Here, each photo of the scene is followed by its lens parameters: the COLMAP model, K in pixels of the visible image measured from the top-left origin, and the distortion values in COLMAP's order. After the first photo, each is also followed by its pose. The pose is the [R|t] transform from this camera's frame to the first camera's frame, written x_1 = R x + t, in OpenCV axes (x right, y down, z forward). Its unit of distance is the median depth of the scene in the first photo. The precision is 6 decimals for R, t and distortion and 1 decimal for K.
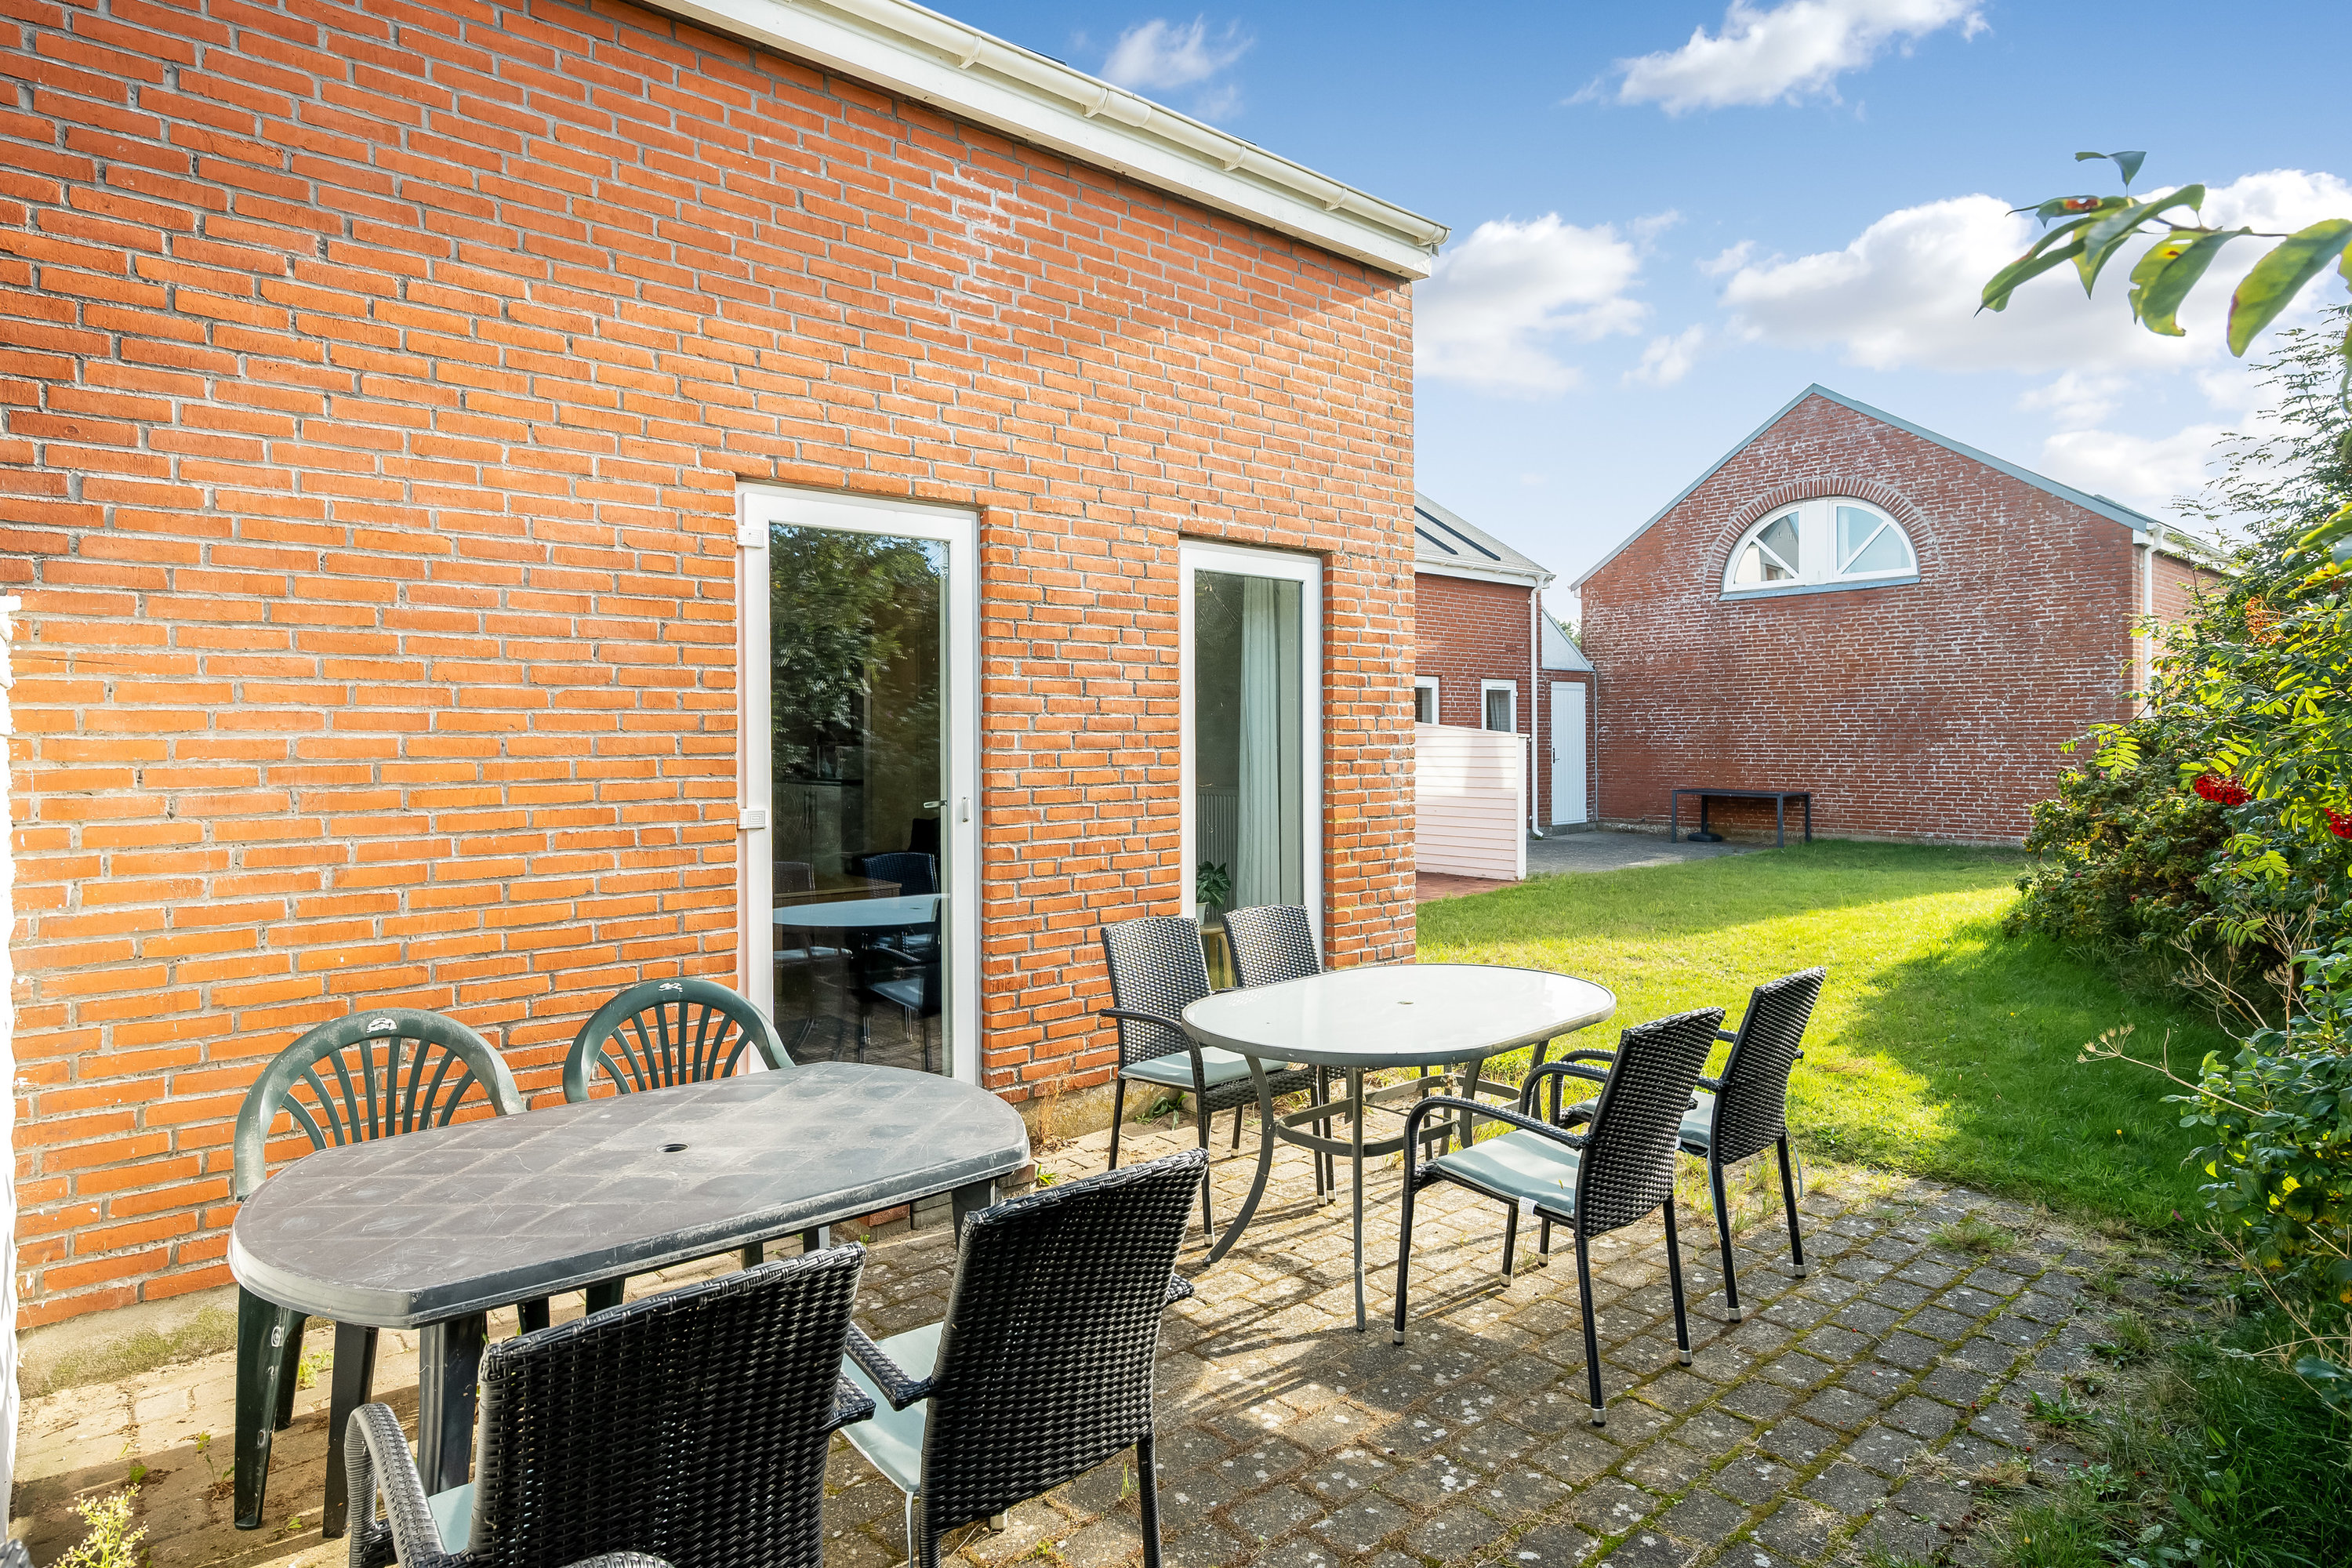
lens RADIAL K [[1284.7, 0, 1173.3], [0, 1284.7, 734.6], [0, 0, 1]] dist [0.000443, 0.000018]
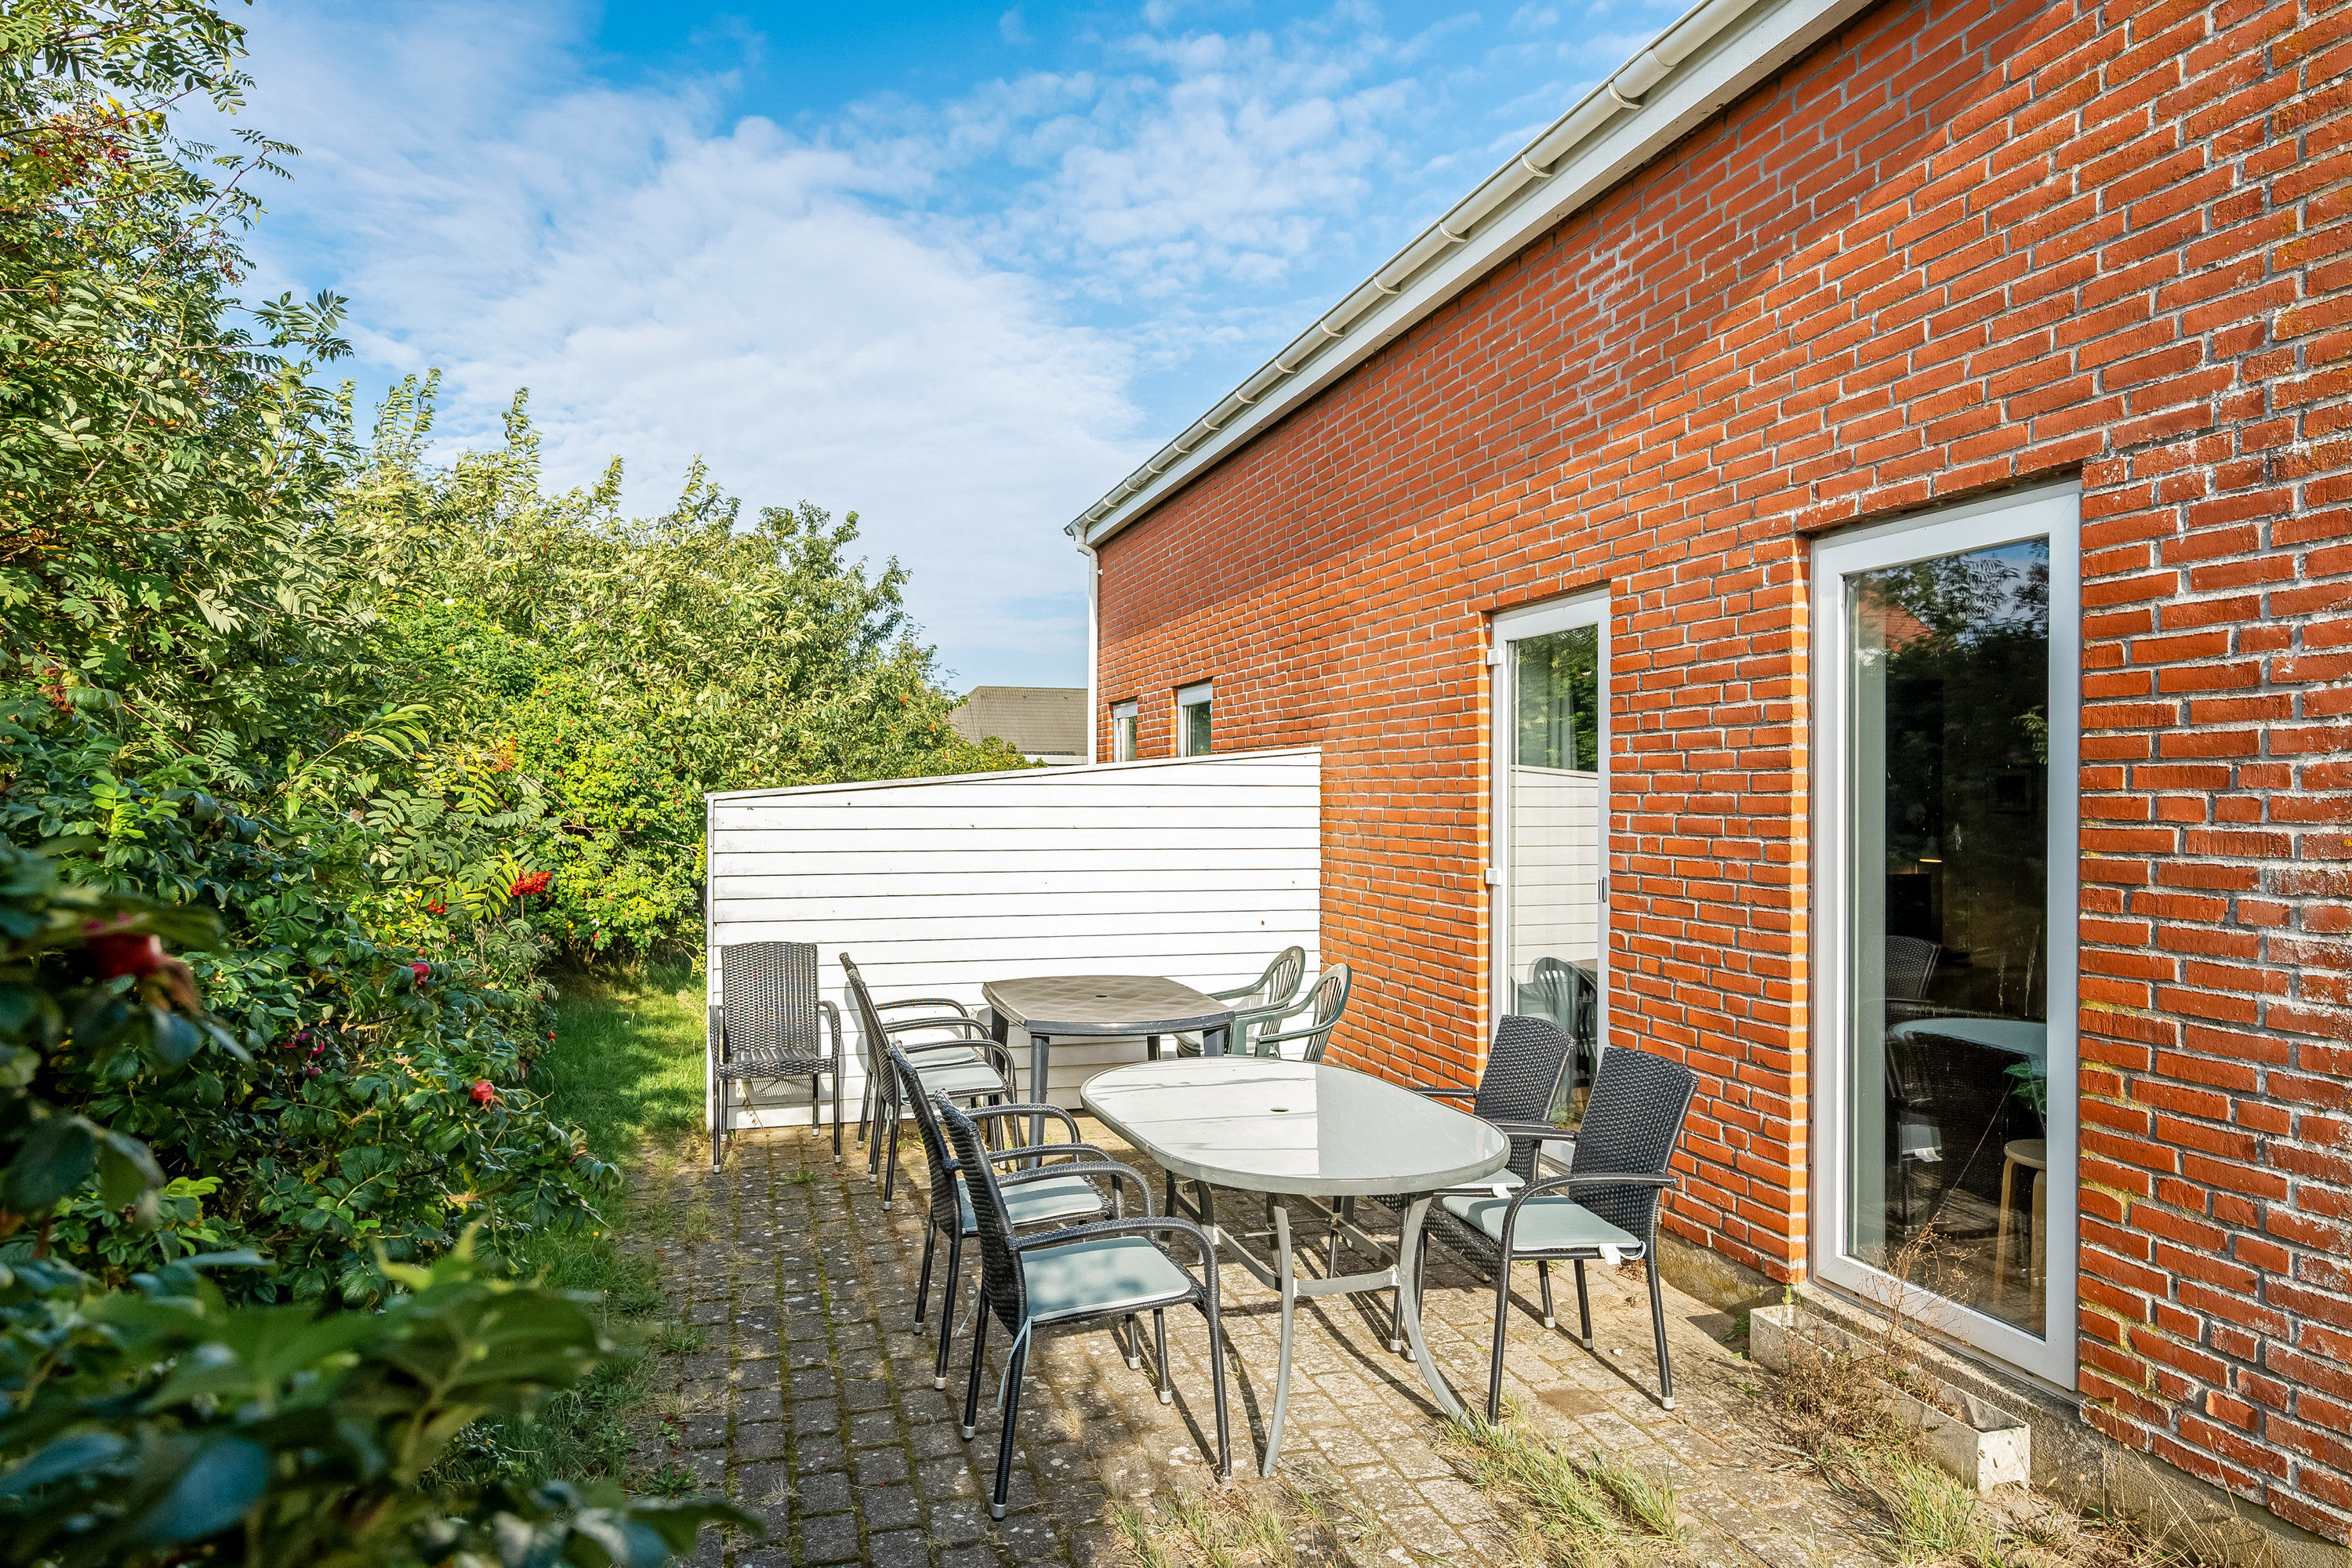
lens RADIAL K [[1419.9, 0, 1176.3], [0, 1419.9, 787.6], [0, 0, 1]] dist [-0.000659, 0.000171]
pose [[-0.405734, 0.002345, -0.913988, 0.901700], [0.006279, 0.999980, -0.000222, -0.021052], [0.913970, -0.005829, -0.405741, 1.056719]]
